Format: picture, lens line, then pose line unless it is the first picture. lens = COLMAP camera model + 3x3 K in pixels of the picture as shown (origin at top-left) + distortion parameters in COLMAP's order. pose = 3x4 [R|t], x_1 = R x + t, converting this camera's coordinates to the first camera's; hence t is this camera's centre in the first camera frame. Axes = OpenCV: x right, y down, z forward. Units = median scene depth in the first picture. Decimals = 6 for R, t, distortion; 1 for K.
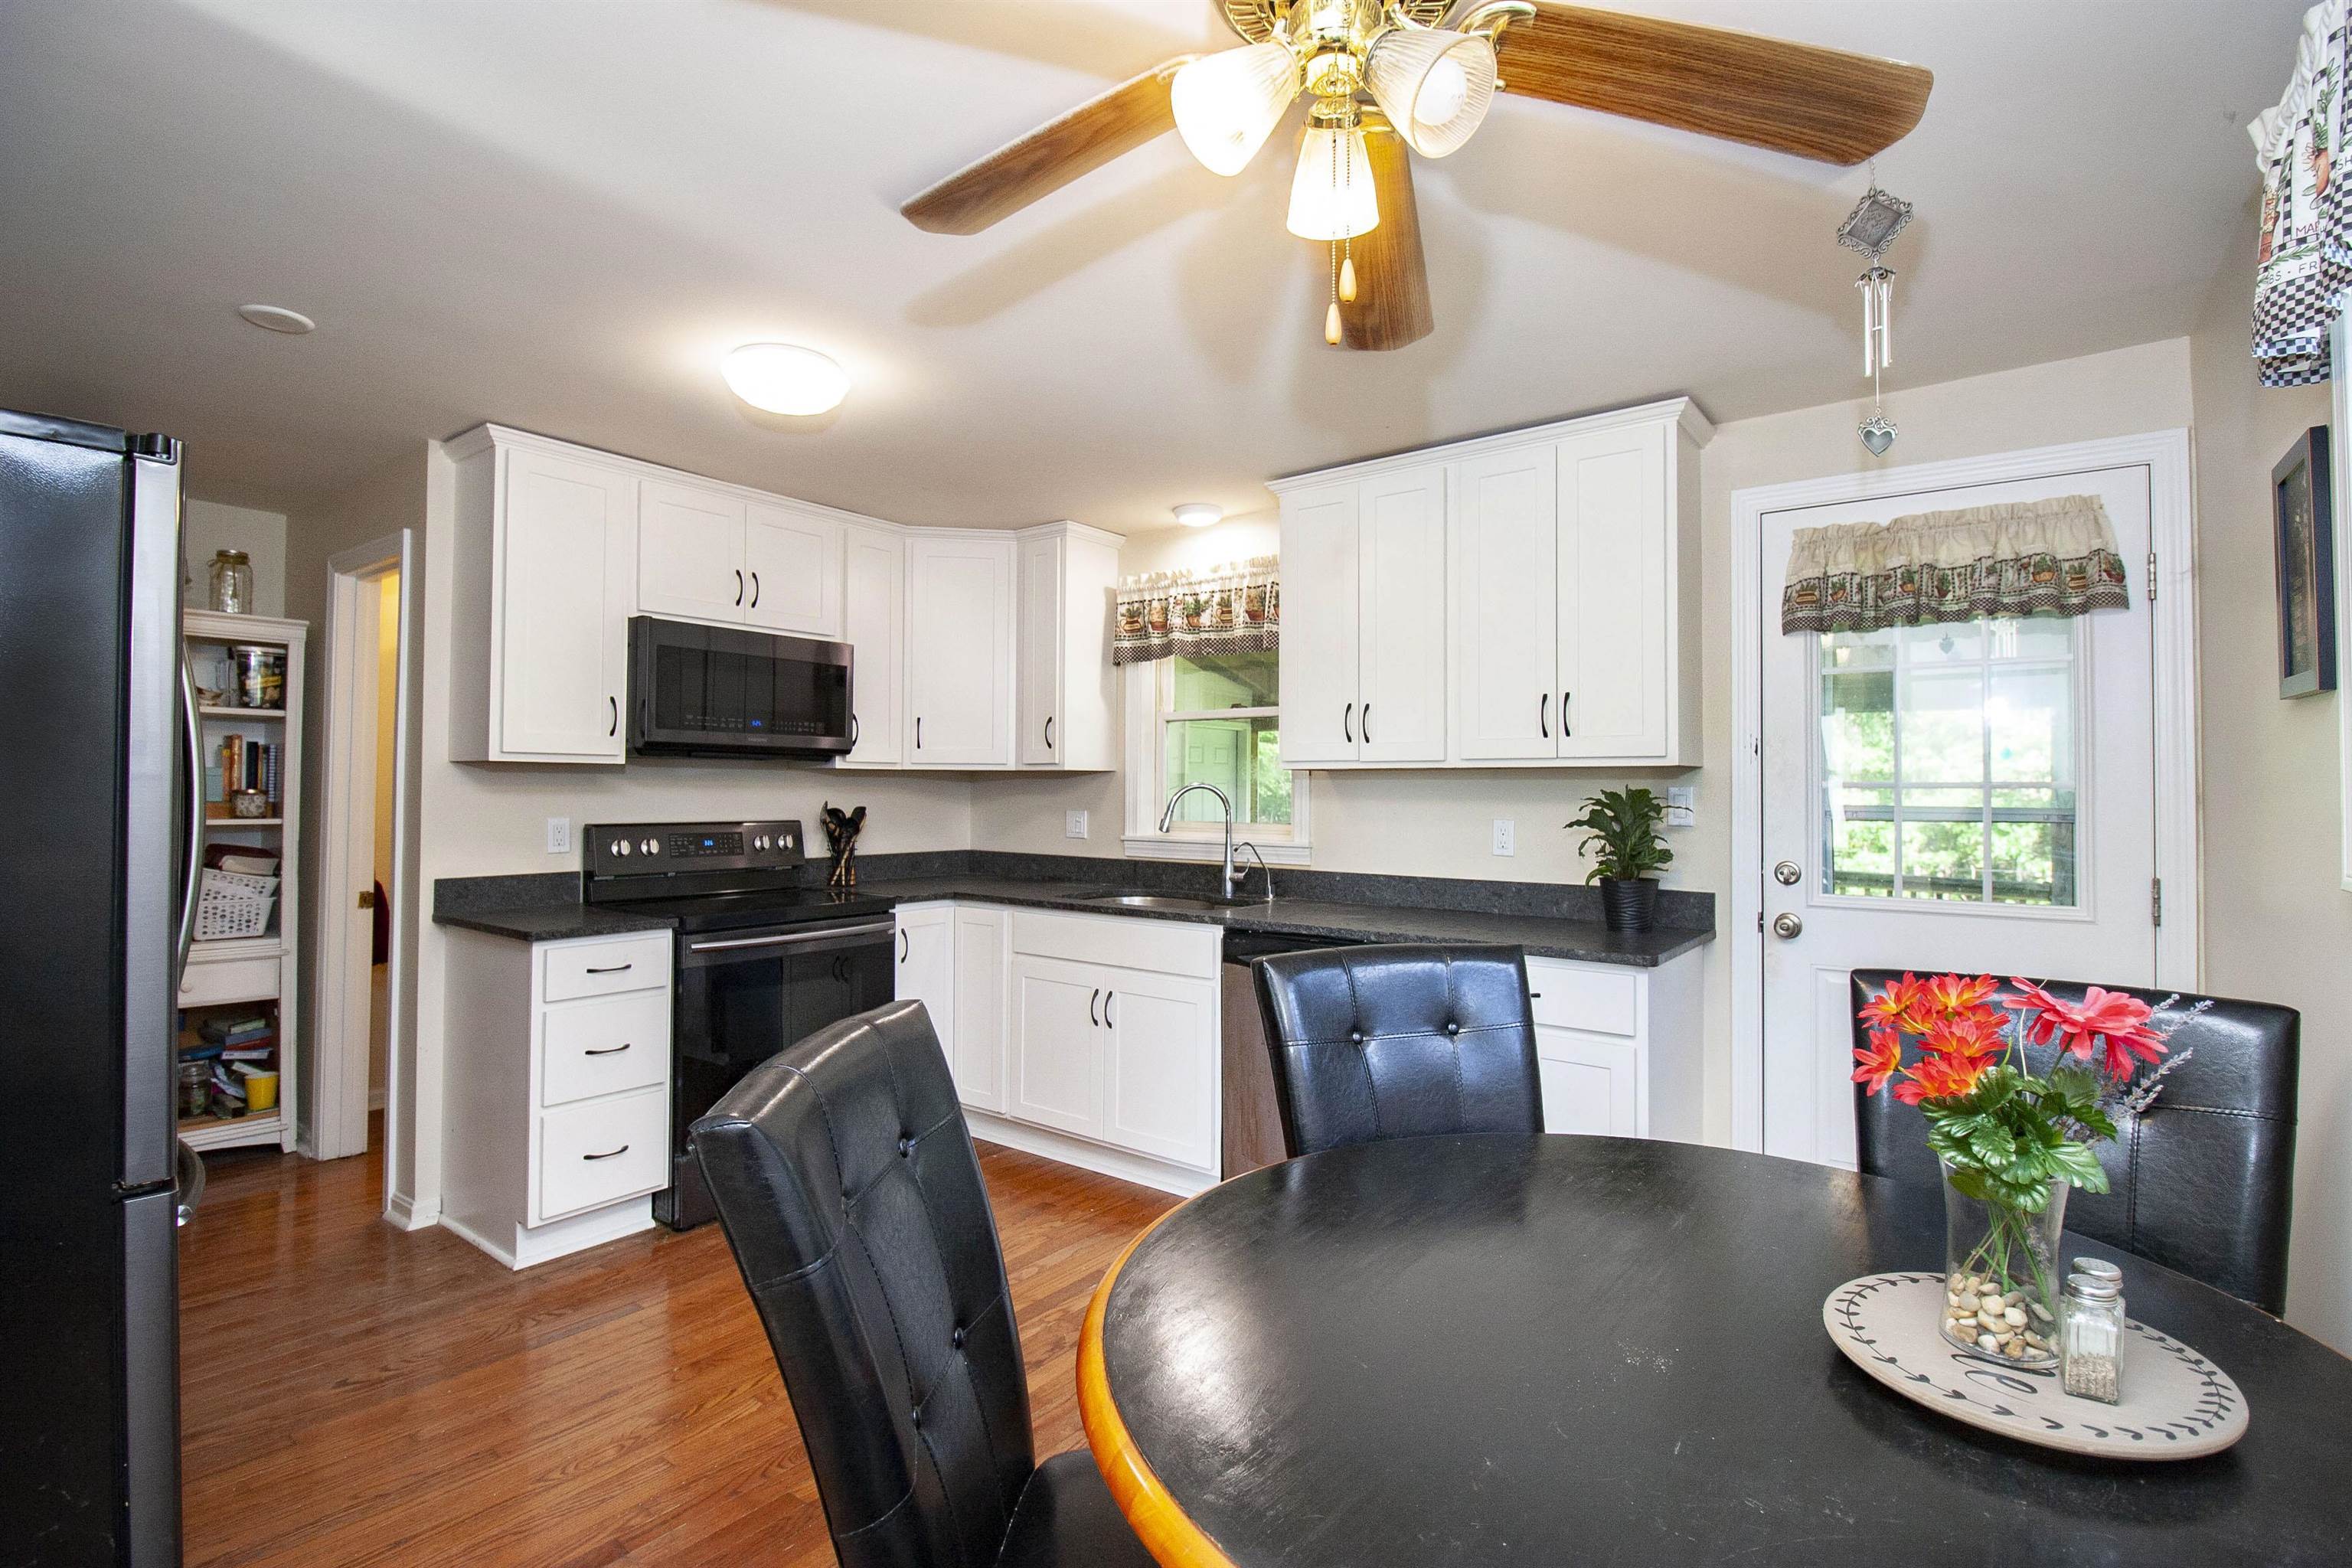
lens RADIAL K [[1075.2, 0, 1169.7], [0, 1075.2, 758.7], [0, 0, 1]] dist [-0.001676, -0.000777]
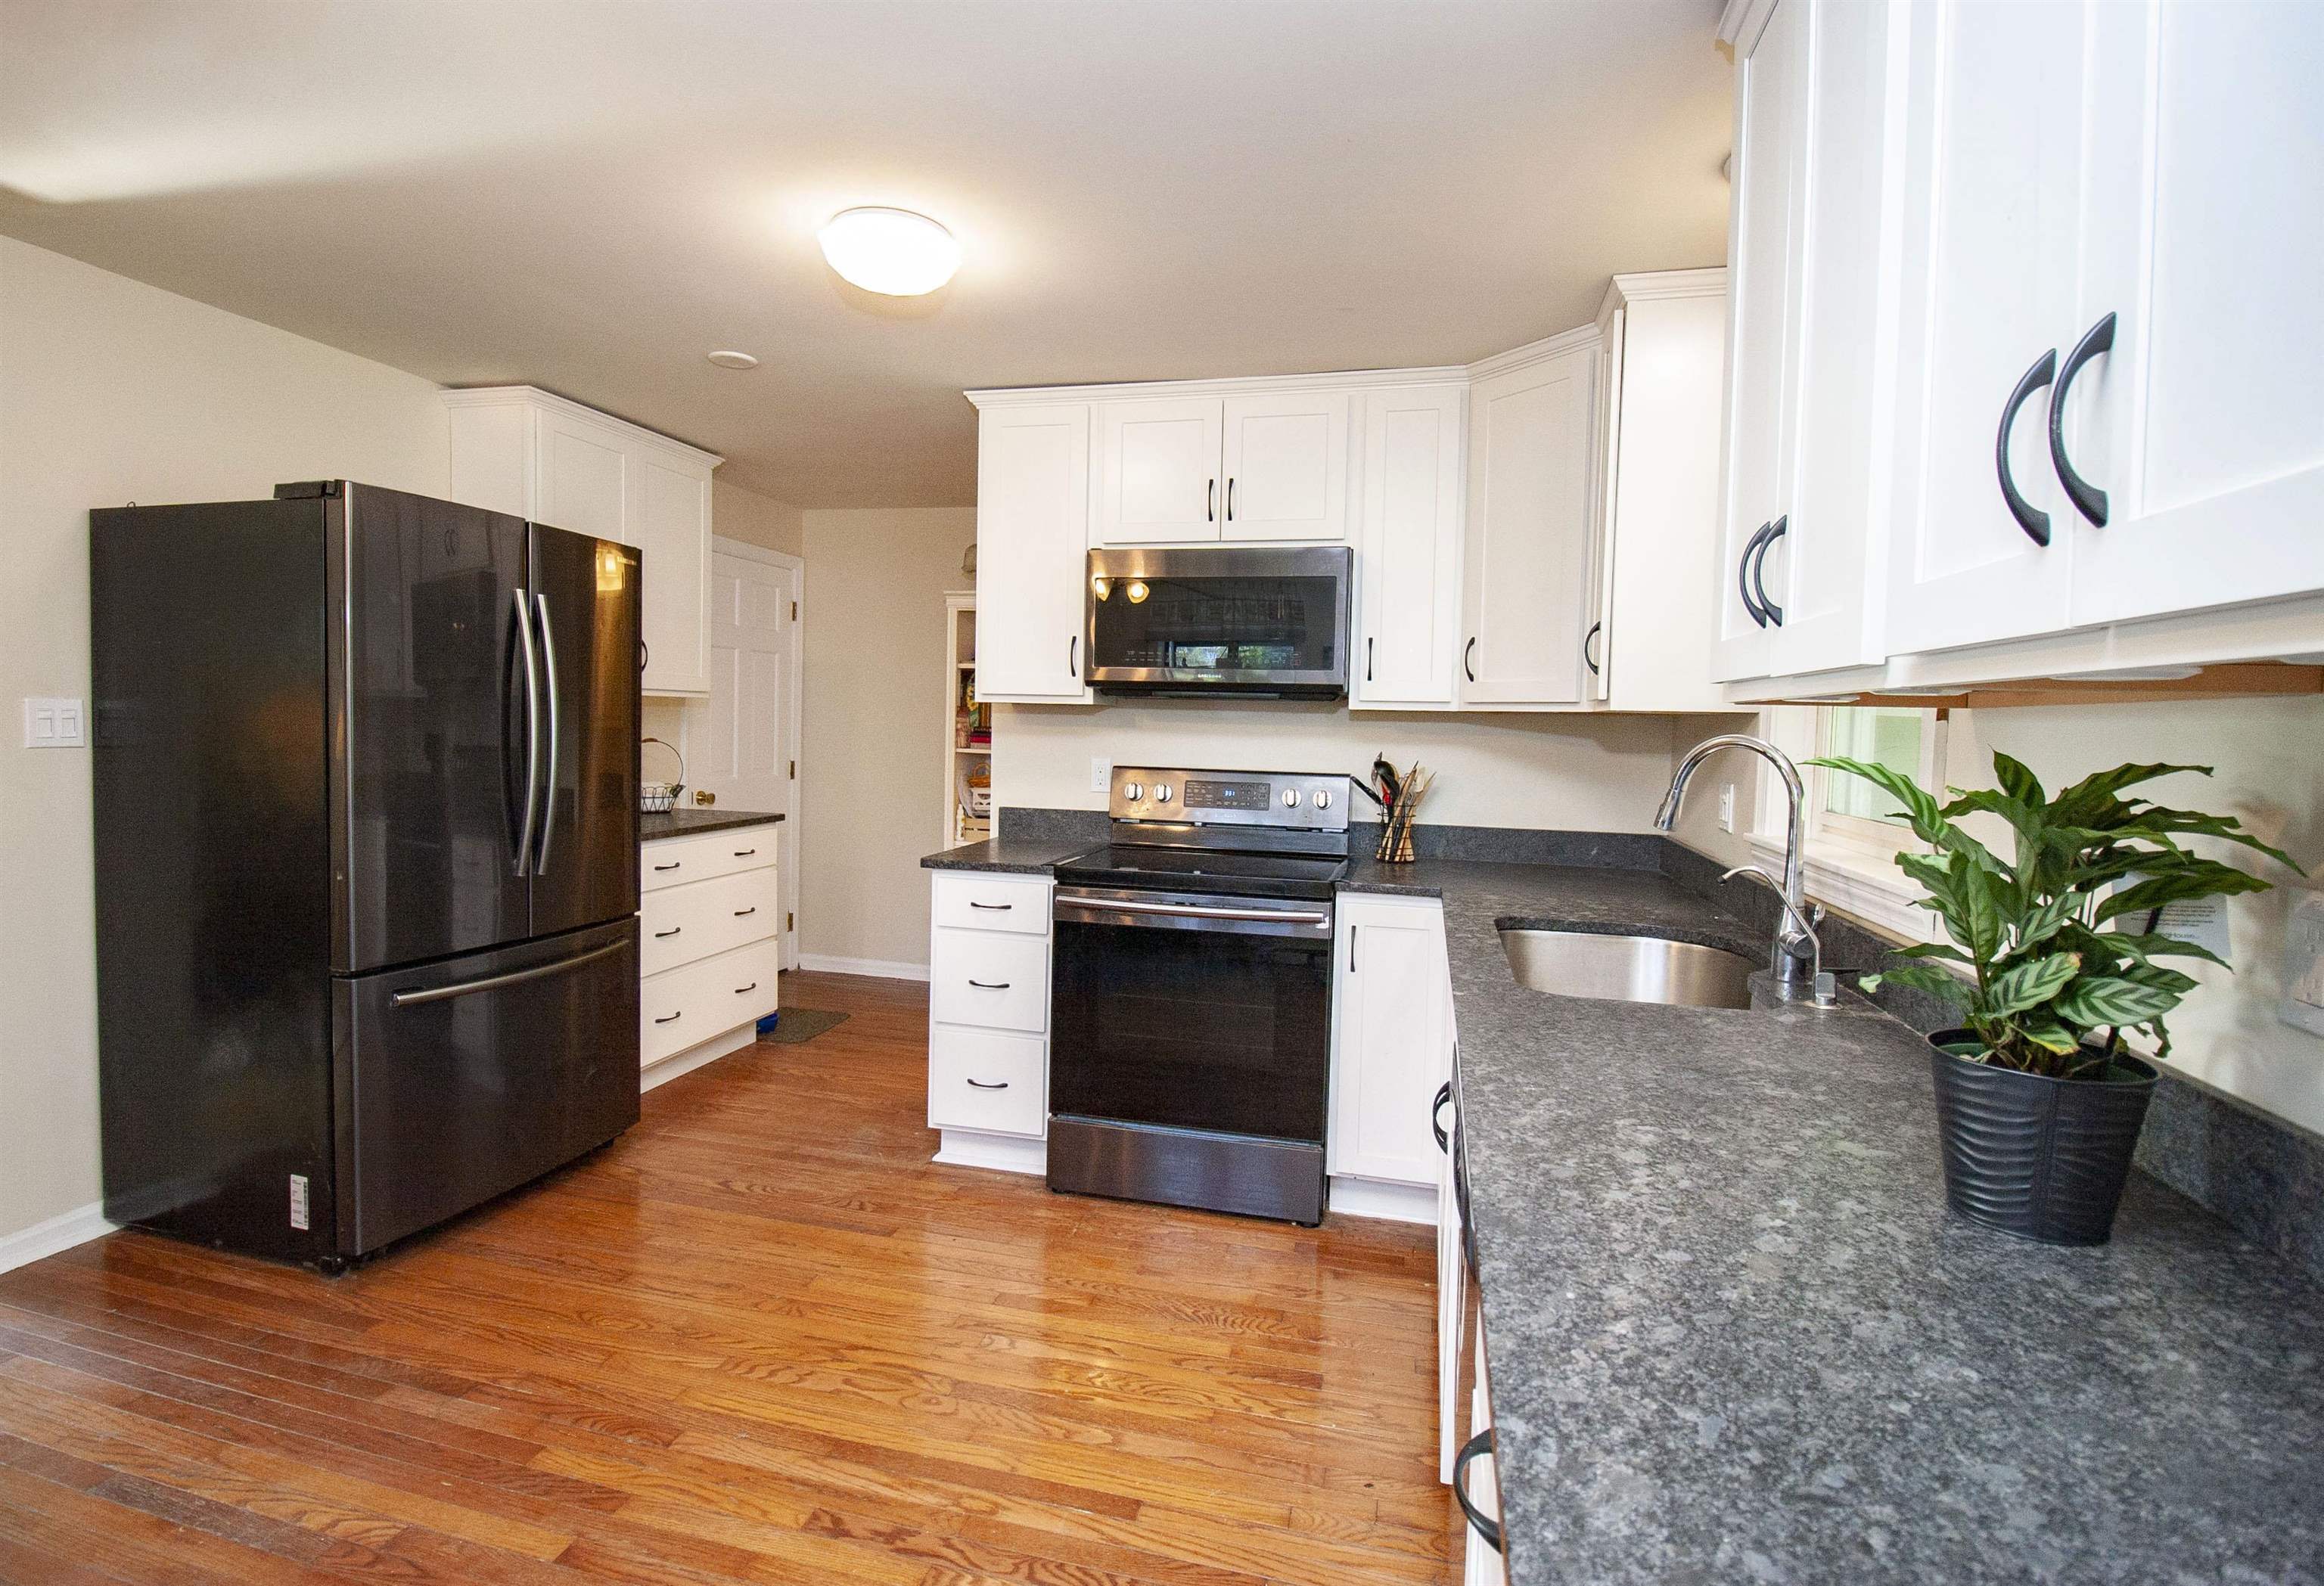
lens RADIAL K [[1103.9, 0, 1153.2], [0, 1103.9, 773.4], [0, 0, 1]] dist [-0.001203, -0.013644]
pose [[0.403500, 0.043762, -0.913932, 0.449224], [0.008460, 0.998634, 0.051552, 0.015677], [0.914940, -0.028533, 0.402579, 0.669331]]
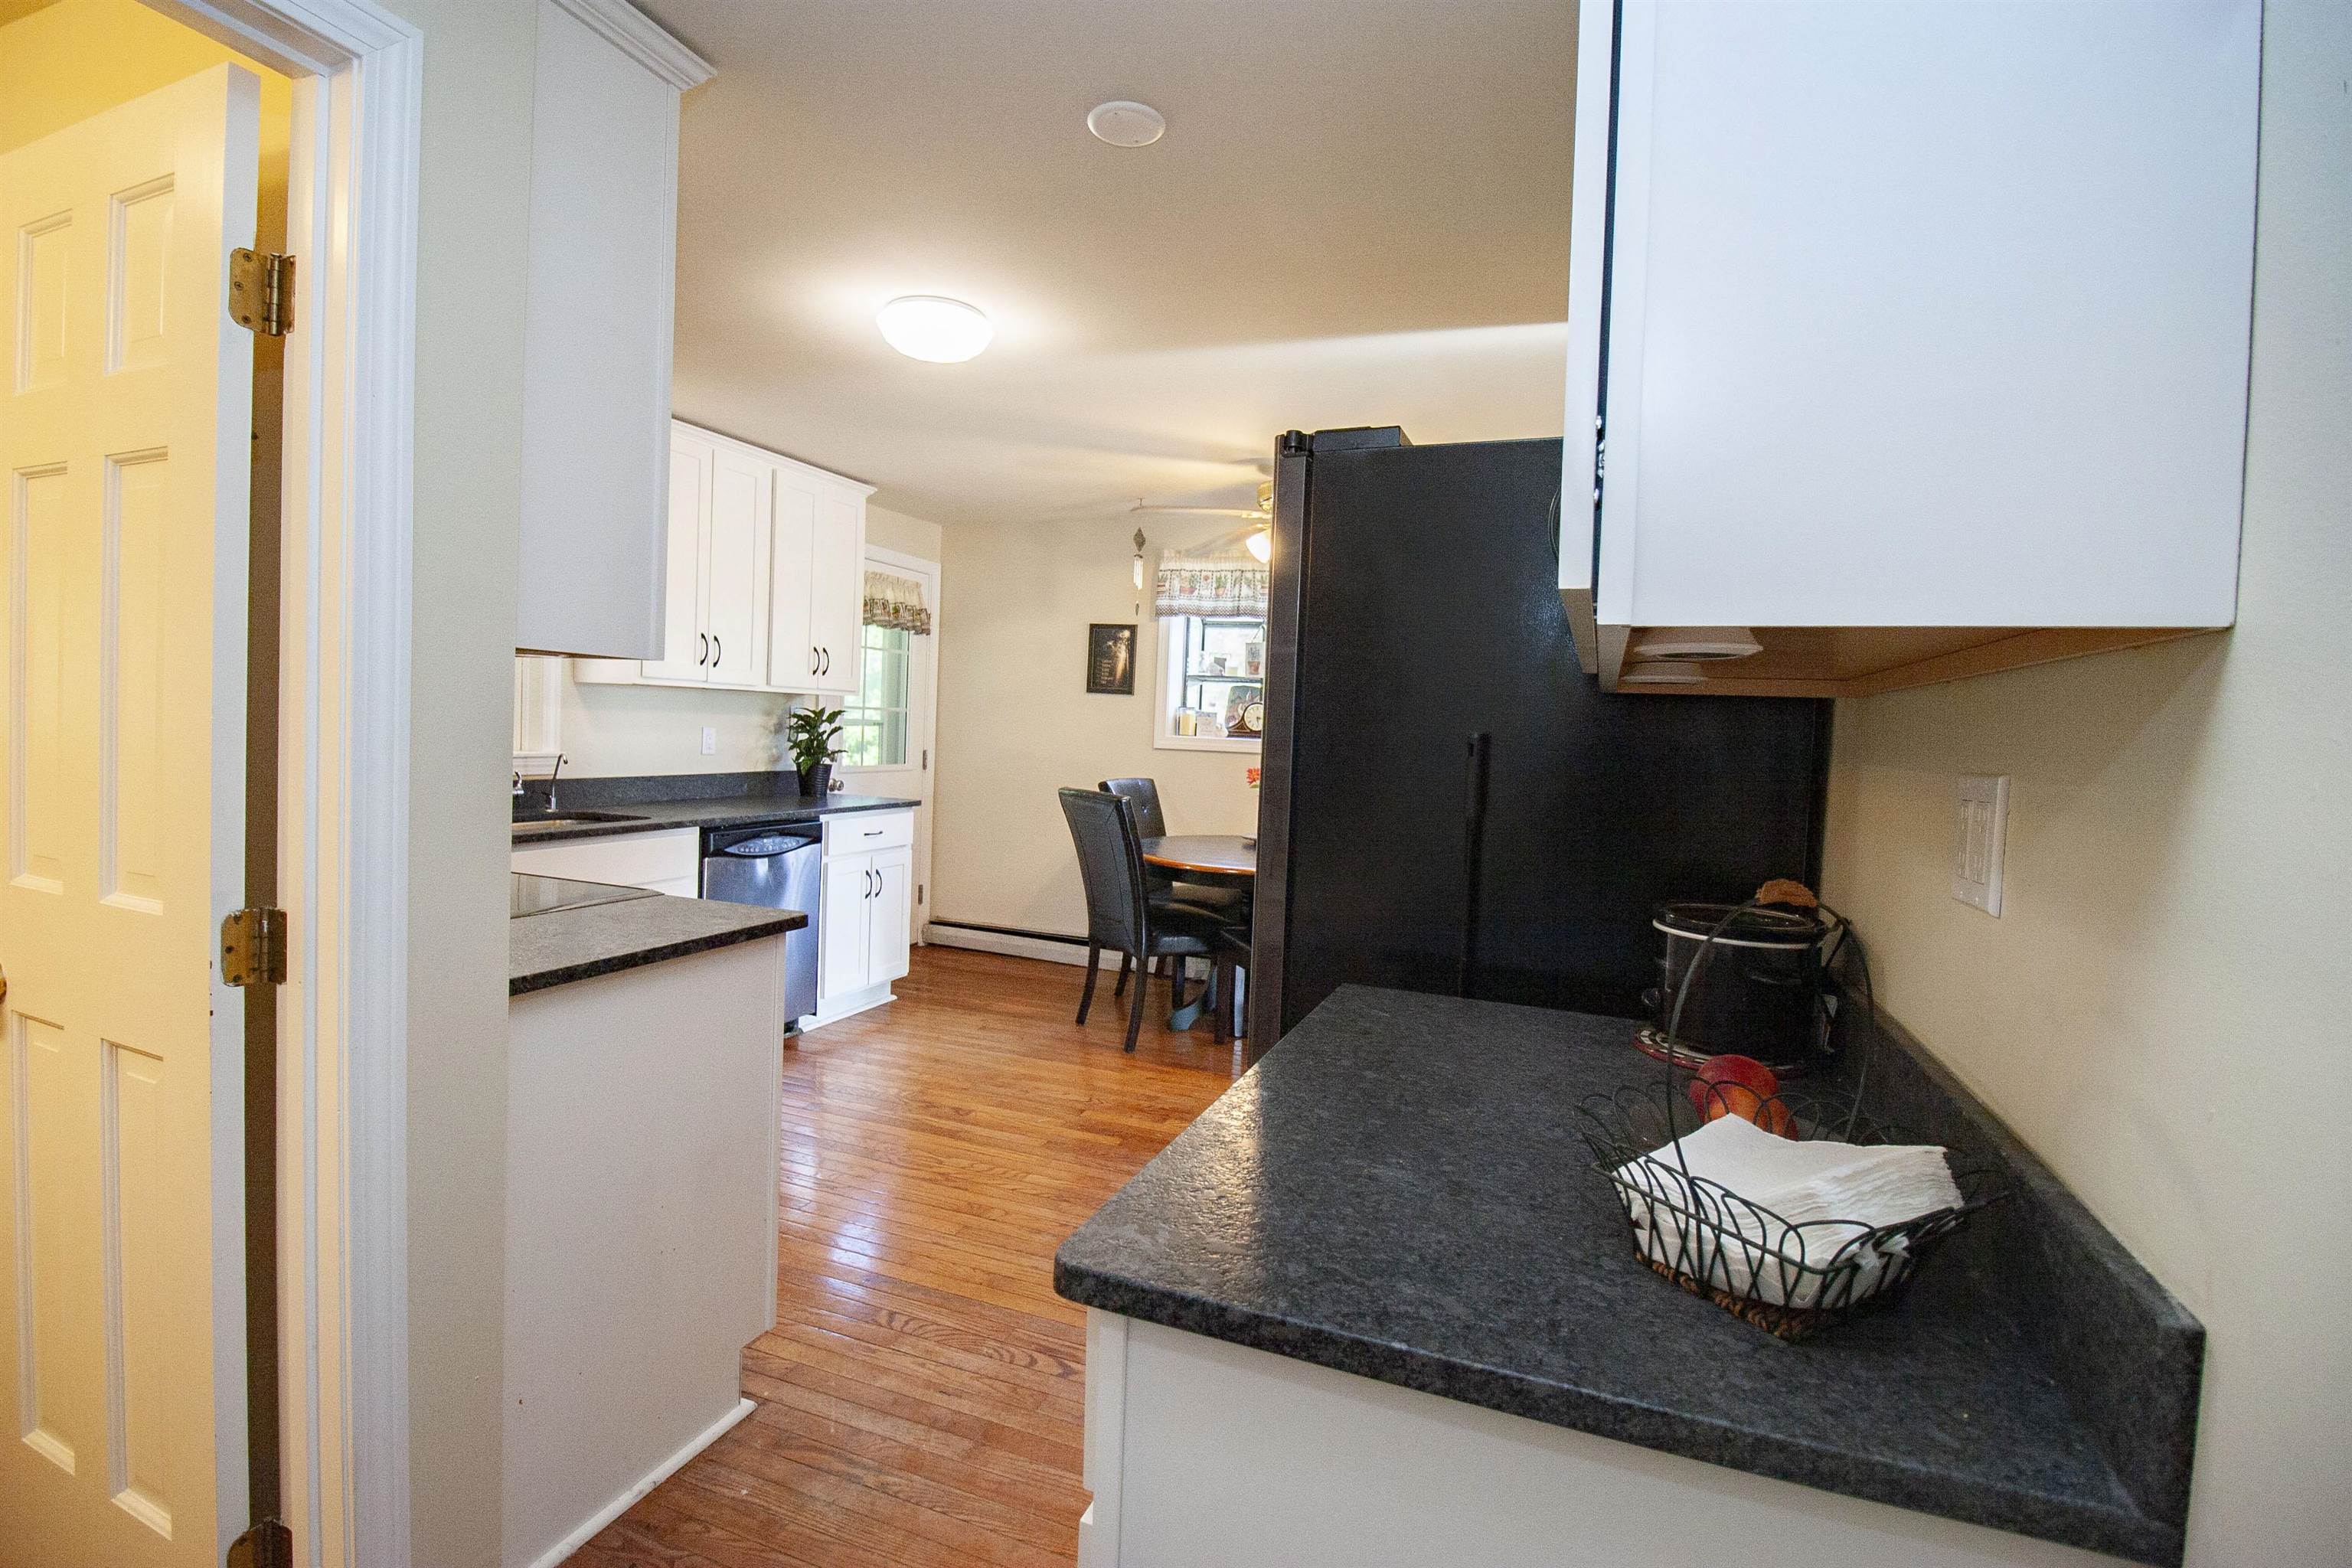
lens RADIAL K [[1075.2, 0, 1169.7], [0, 1075.2, 758.7], [0, 0, 1]] dist [-0.001676, -0.000777]
pose [[-0.271263, -0.048077, 0.961304, -1.165406], [-0.065375, 0.997366, 0.031432, 0.017432], [-0.960282, -0.054319, -0.273692, 0.843364]]
